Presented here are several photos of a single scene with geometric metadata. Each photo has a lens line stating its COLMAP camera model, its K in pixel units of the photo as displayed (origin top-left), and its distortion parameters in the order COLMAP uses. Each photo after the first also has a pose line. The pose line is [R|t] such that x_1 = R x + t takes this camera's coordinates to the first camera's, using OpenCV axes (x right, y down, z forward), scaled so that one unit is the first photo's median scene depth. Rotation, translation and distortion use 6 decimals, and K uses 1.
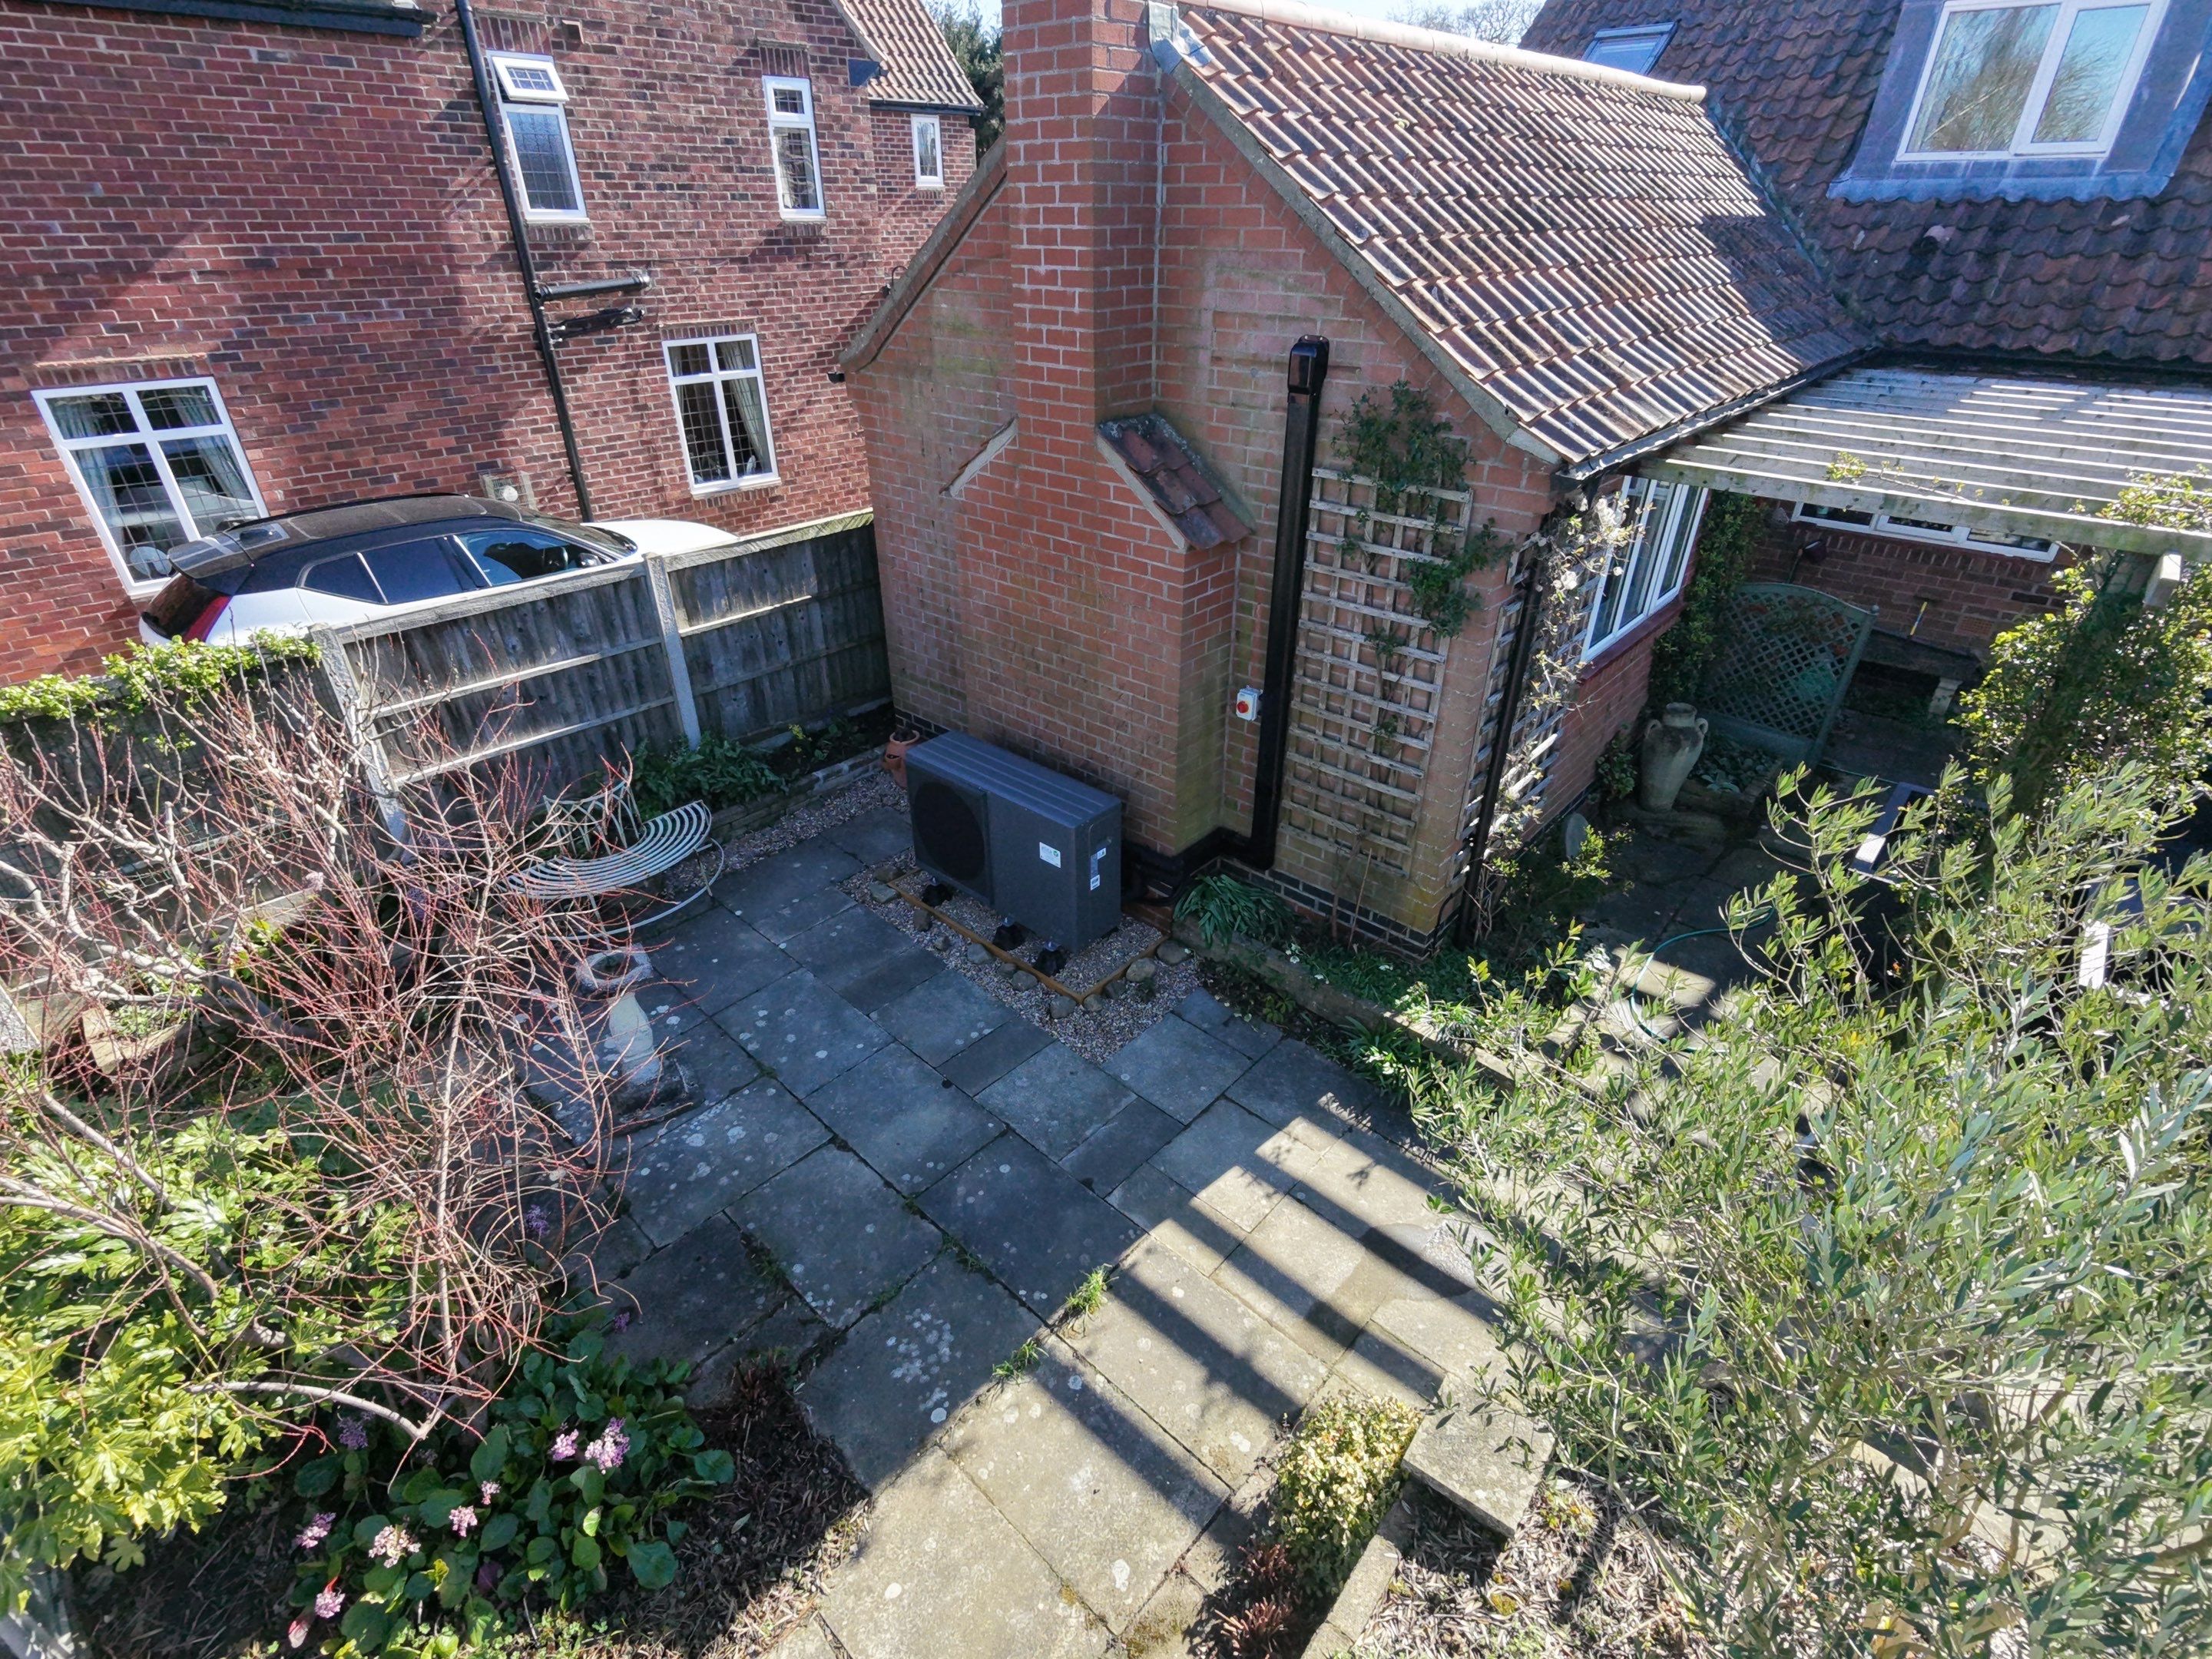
lens RADIAL K [[1057.7, 0, 1106.0], [0, 1057.7, 829.5], [0, 0, 1]] dist [0.000699, 0.000195]
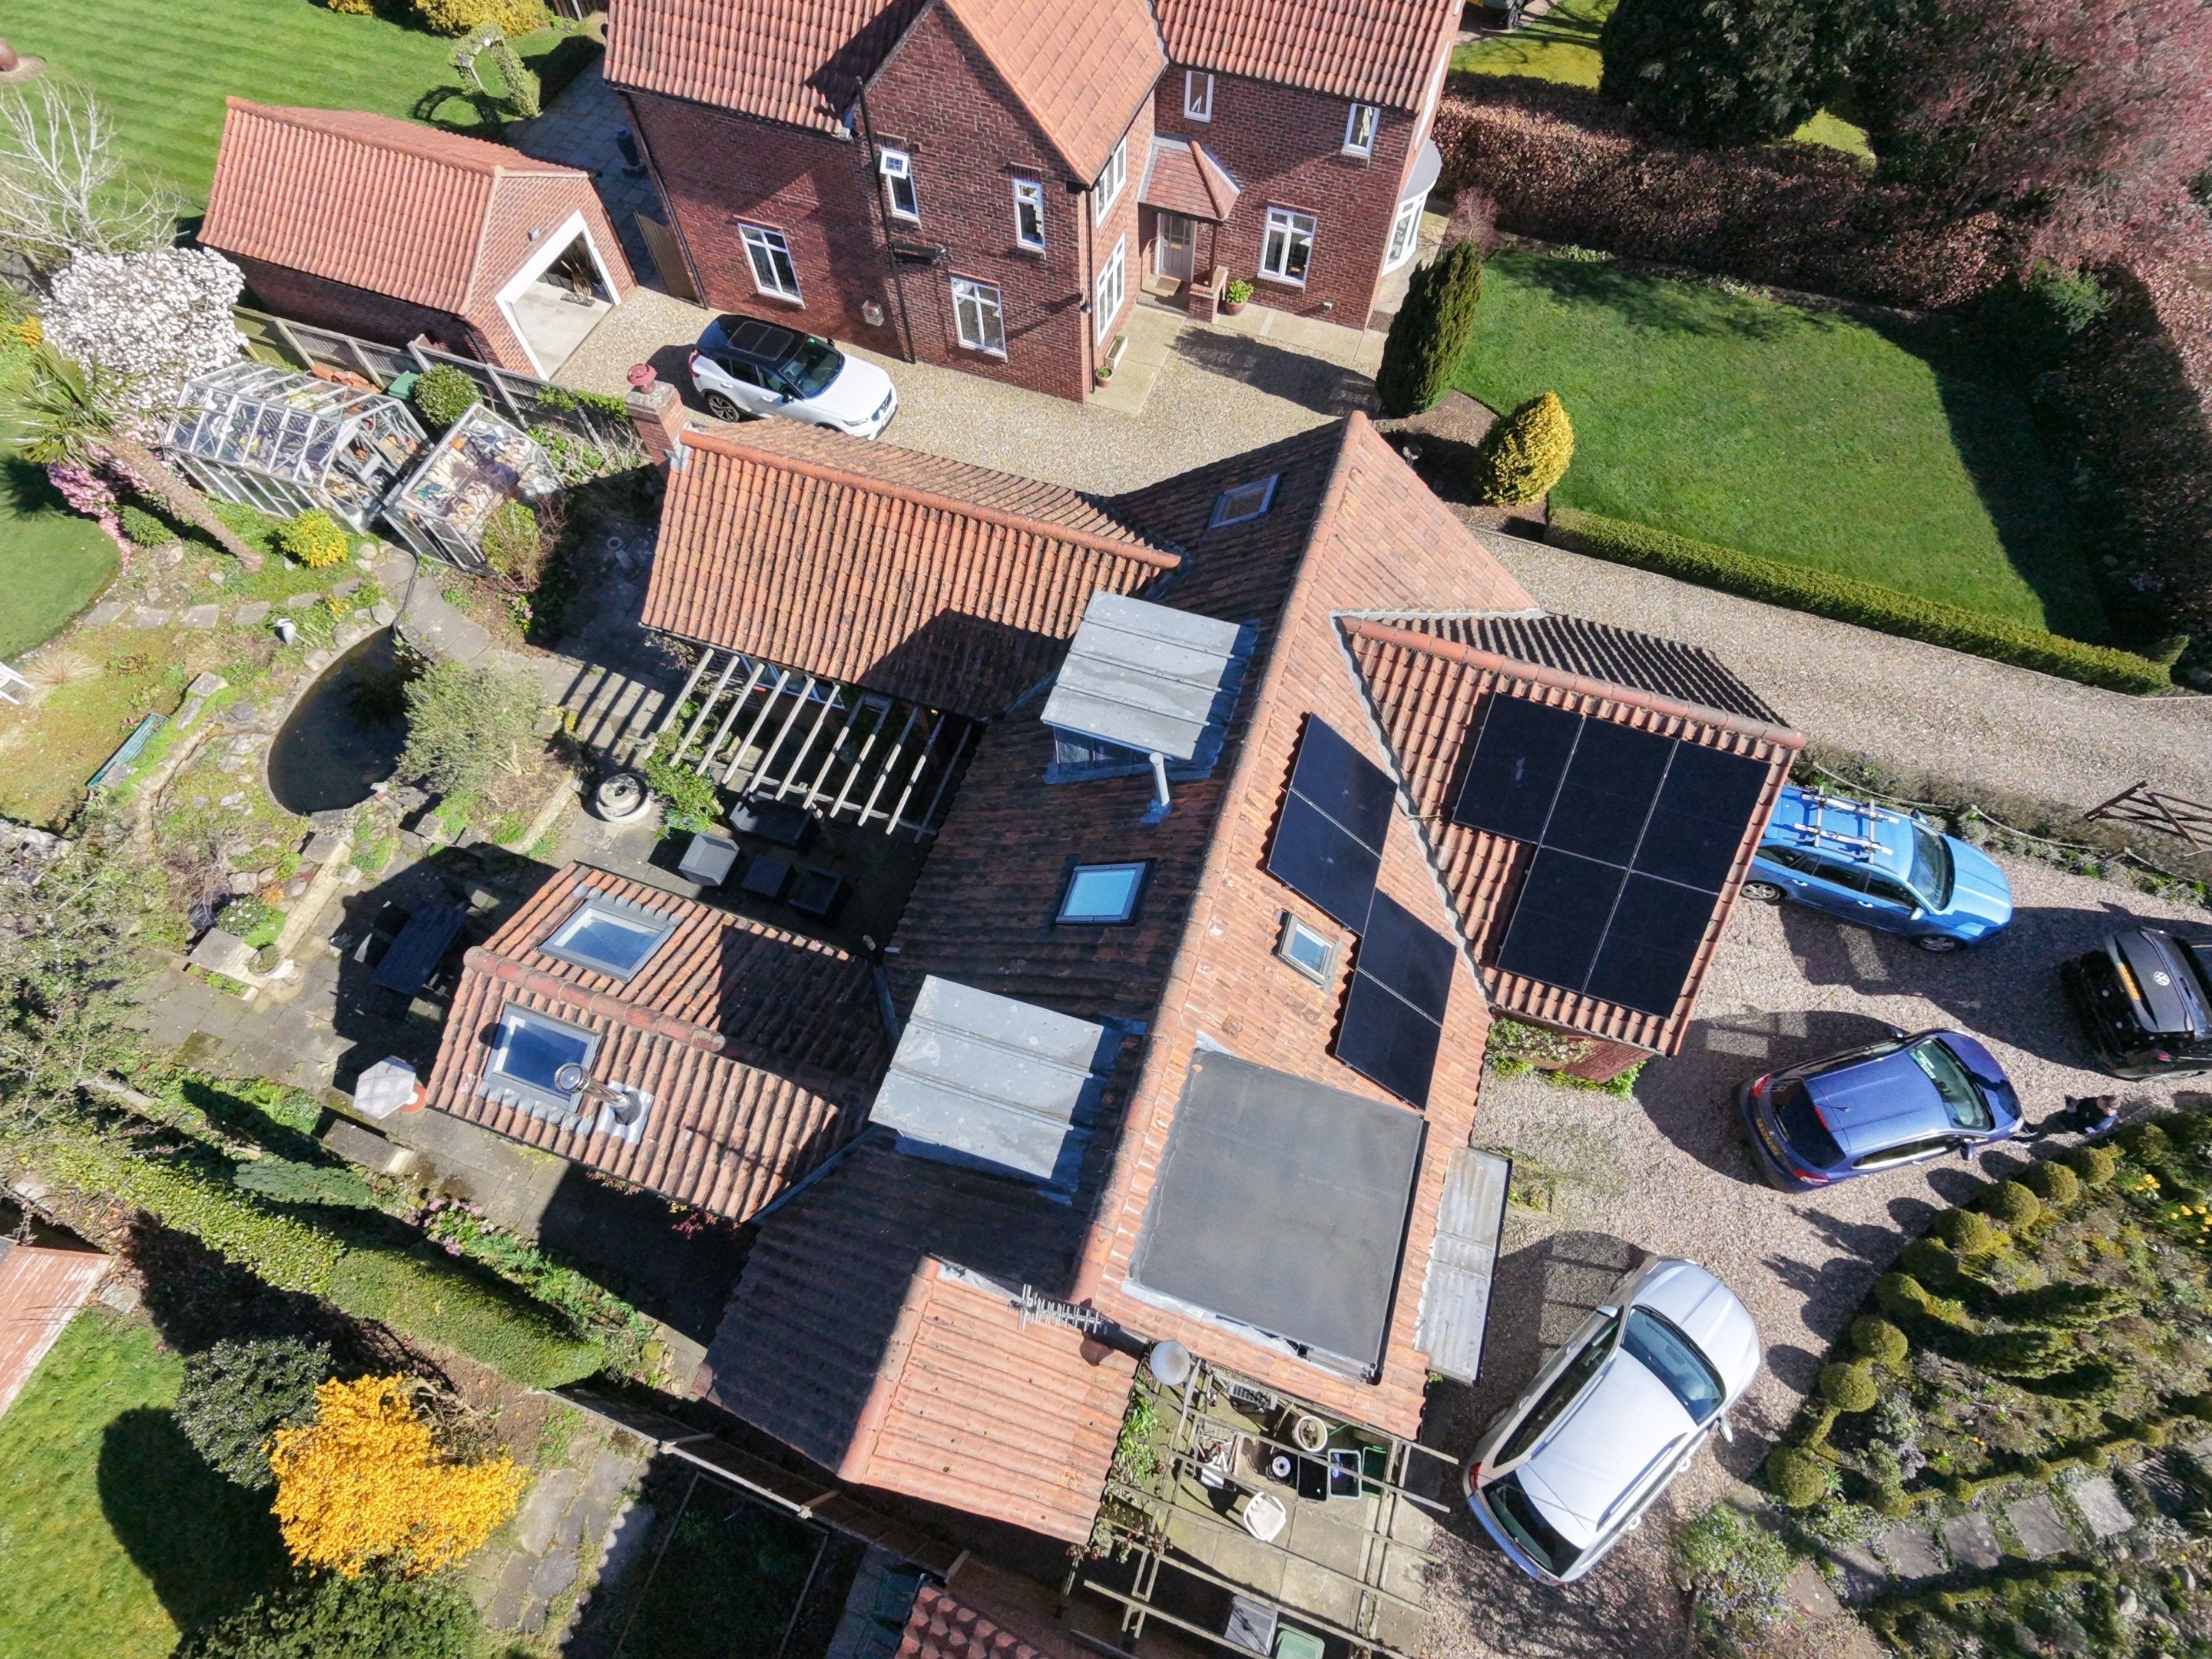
lens RADIAL K [[1059.3, 0, 1107.0], [0, 1059.3, 831.5], [0, 0, 1]] dist [-0.002415, 0.003454]
pose [[0.399443, 0.817936, -0.414035, 2.392897], [-0.465522, 0.570040, 0.677011, -2.373124], [0.789769, -0.077685, 0.608466, -0.083038]]
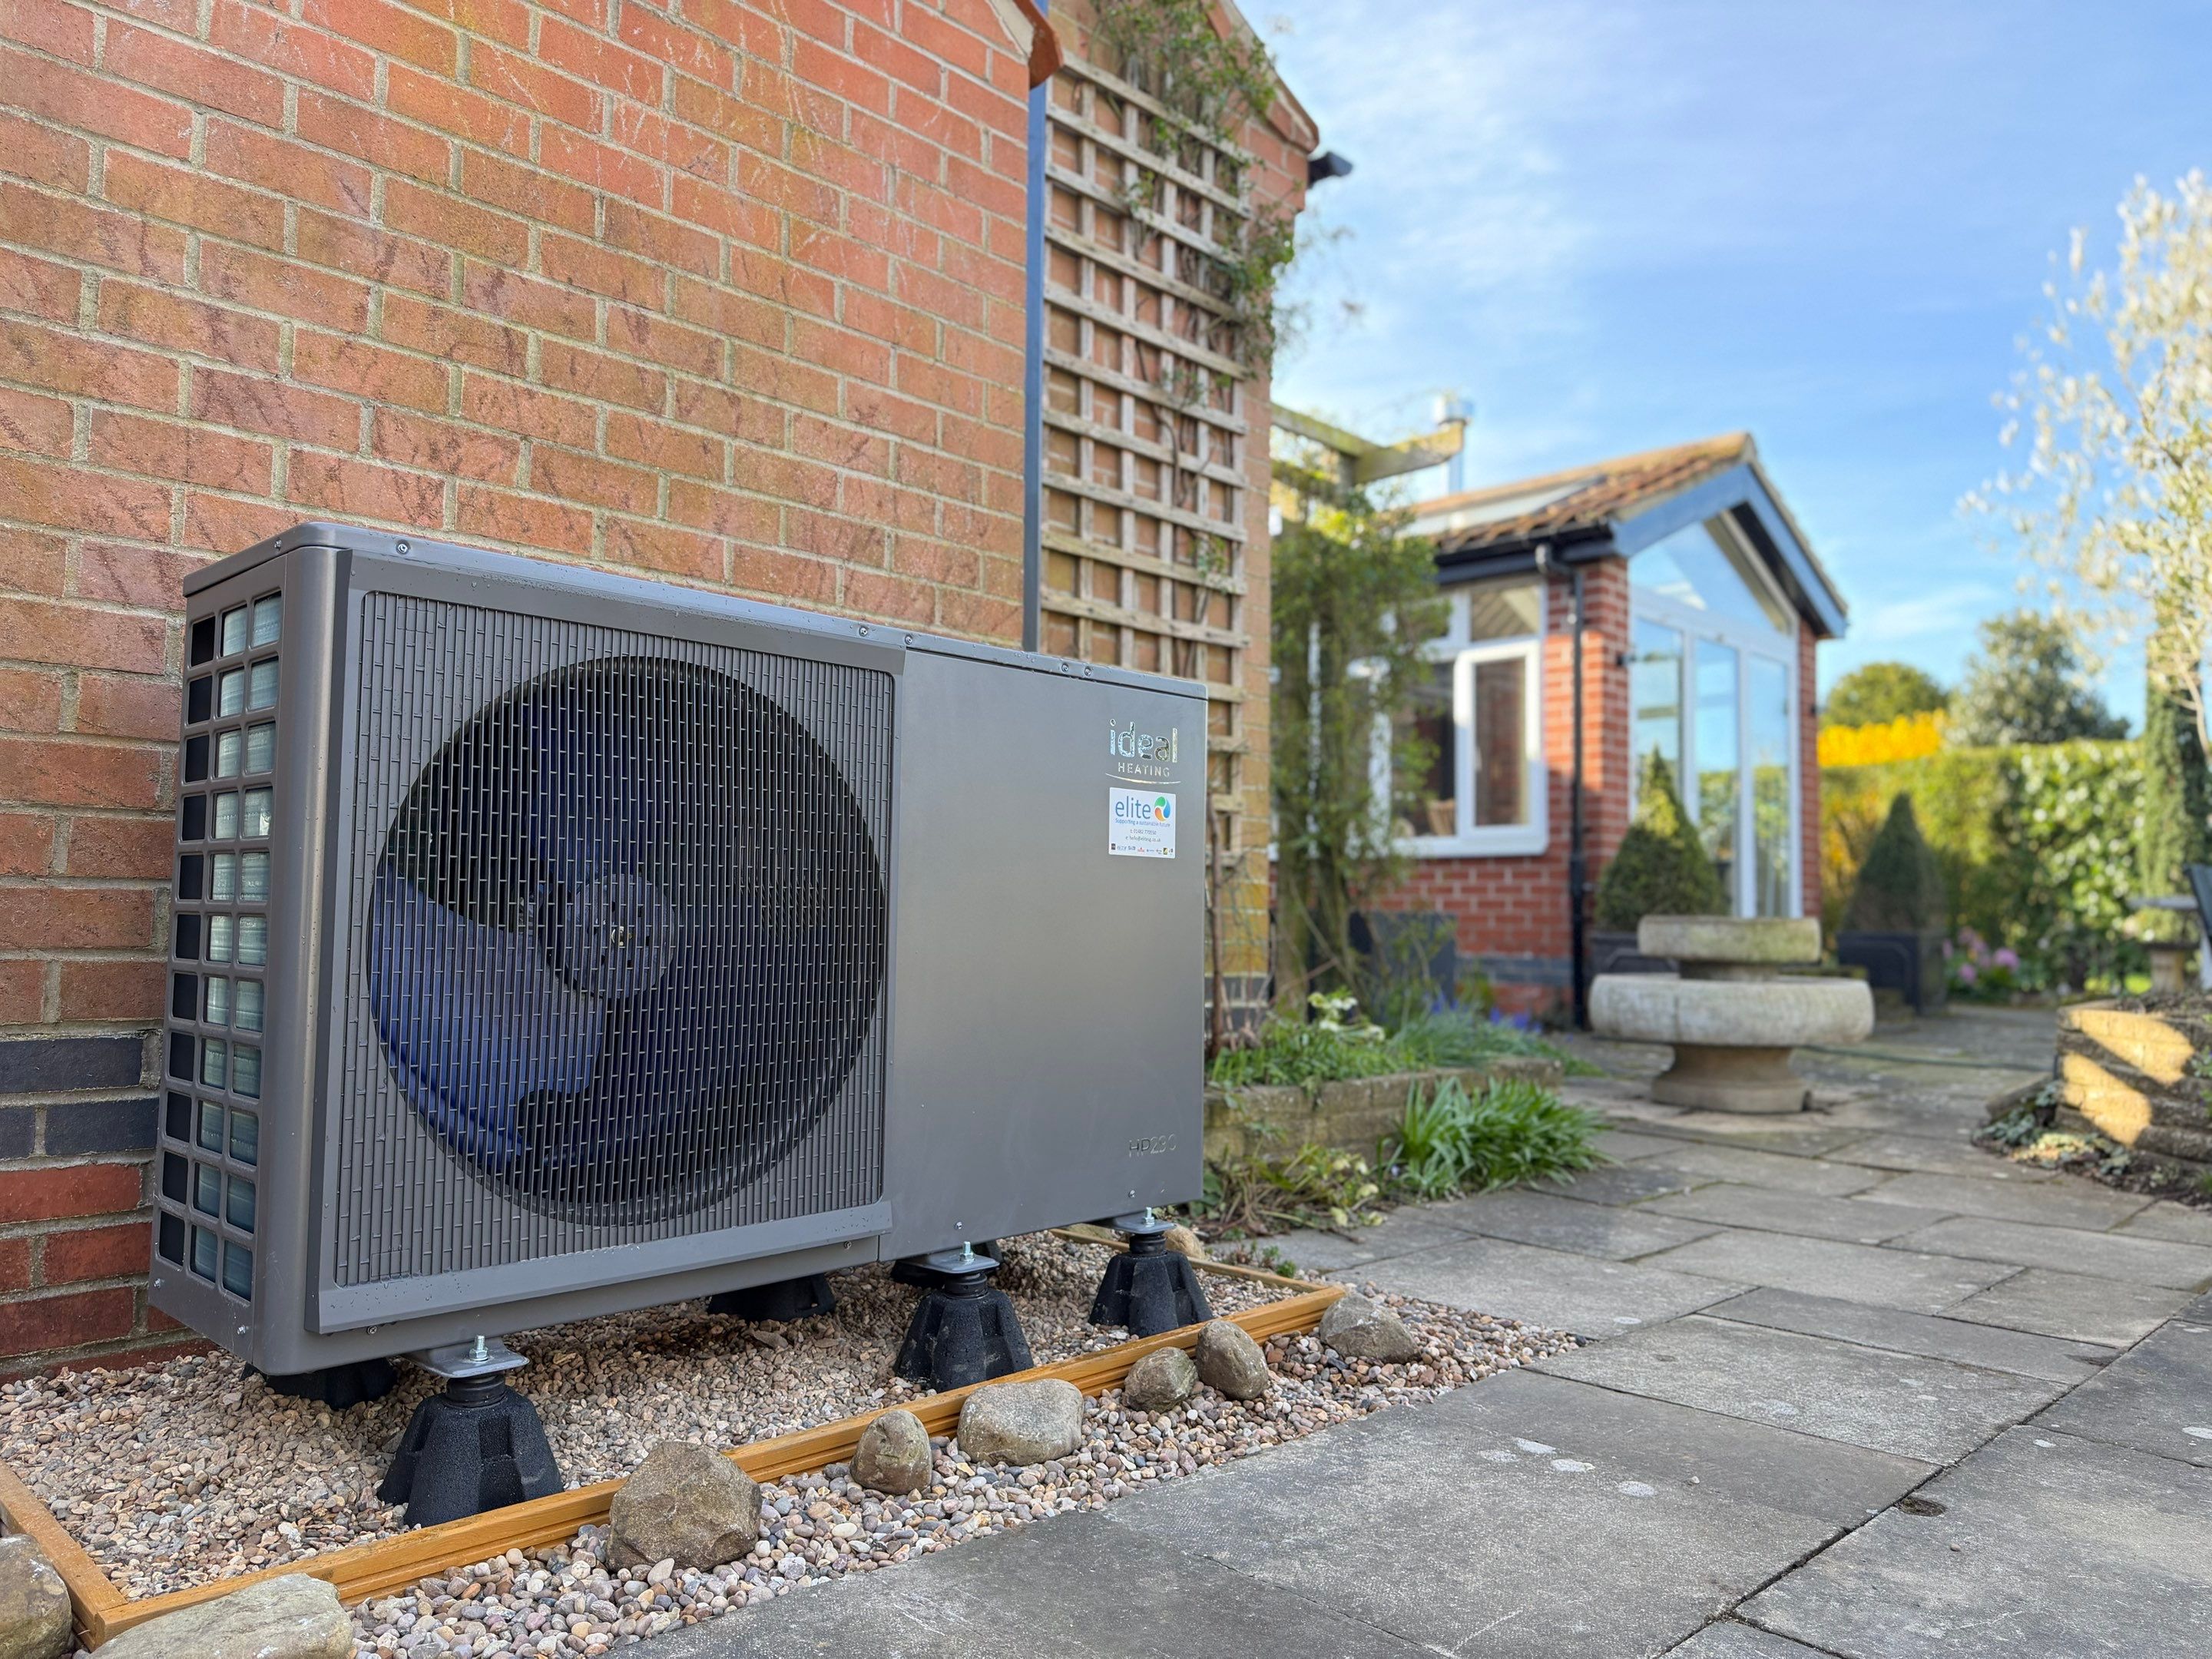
lens RADIAL K [[1585.1, 0, 1101.2], [0, 1585.1, 835.9], [0, 0, 1]] dist [0.013651, -0.005786]
pose [[0.027173, 0.058758, 0.997902, -0.440167], [0.501319, 0.862859, -0.064457, 0.044293], [-0.864836, 0.502019, -0.006010, 0.944356]]
